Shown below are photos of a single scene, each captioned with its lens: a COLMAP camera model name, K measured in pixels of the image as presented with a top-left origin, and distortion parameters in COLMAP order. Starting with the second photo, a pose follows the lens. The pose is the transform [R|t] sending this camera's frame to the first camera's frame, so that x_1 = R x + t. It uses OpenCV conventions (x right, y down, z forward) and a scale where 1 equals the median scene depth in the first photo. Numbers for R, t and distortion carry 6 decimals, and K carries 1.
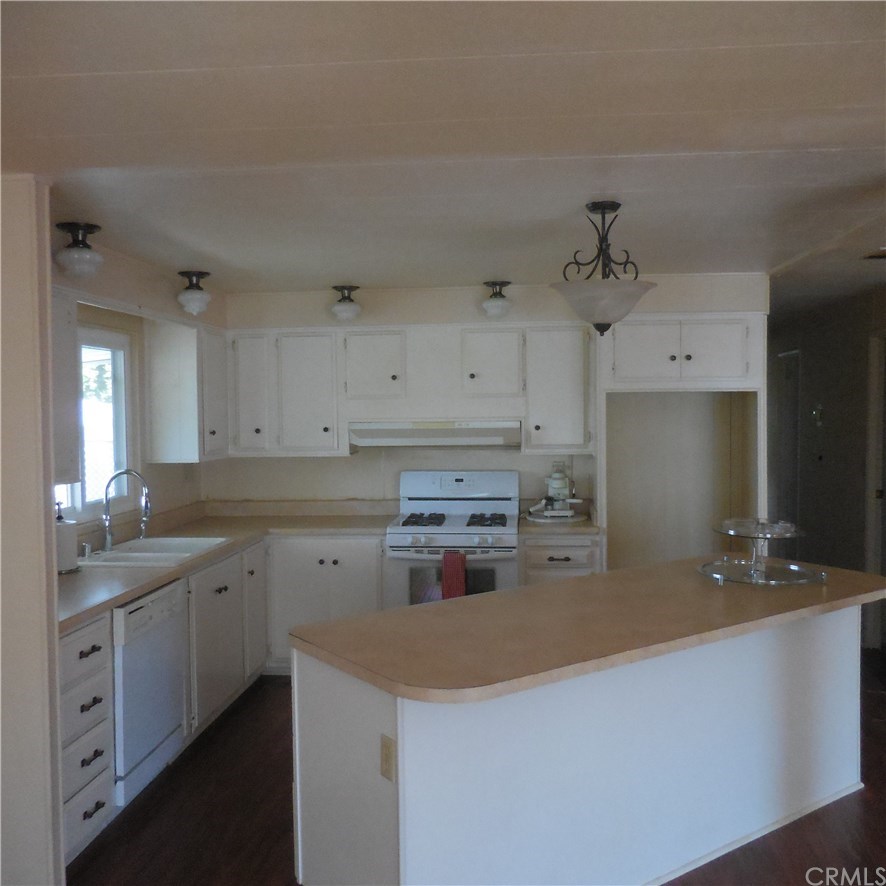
lens RADIAL K [[892.4, 0, 442.6], [0, 892.4, 434.8], [0, 0, 1]] dist [-0.008909, 0.016010]
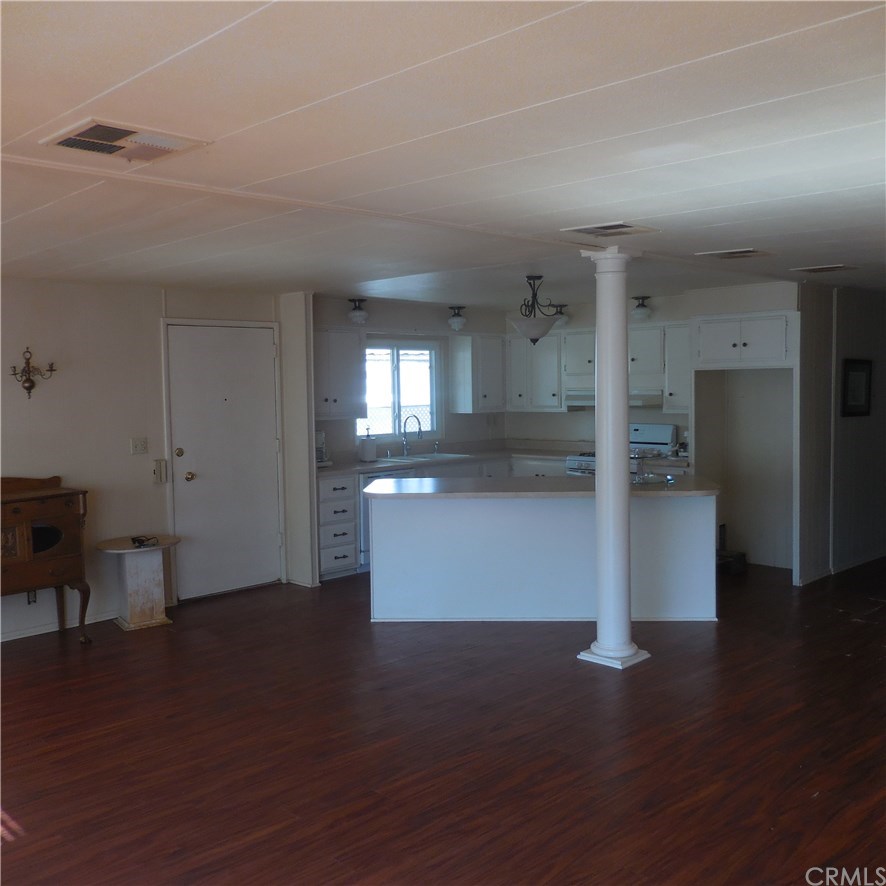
lens RADIAL K [[892.4, 0, 442.6], [0, 892.4, 434.8], [0, 0, 1]] dist [-0.008909, 0.016010]
pose [[0.770278, 0.033100, -0.636849, 0.773302], [-0.010297, 0.999167, 0.039477, 0.004410], [0.637625, -0.023851, 0.769978, -0.370935]]
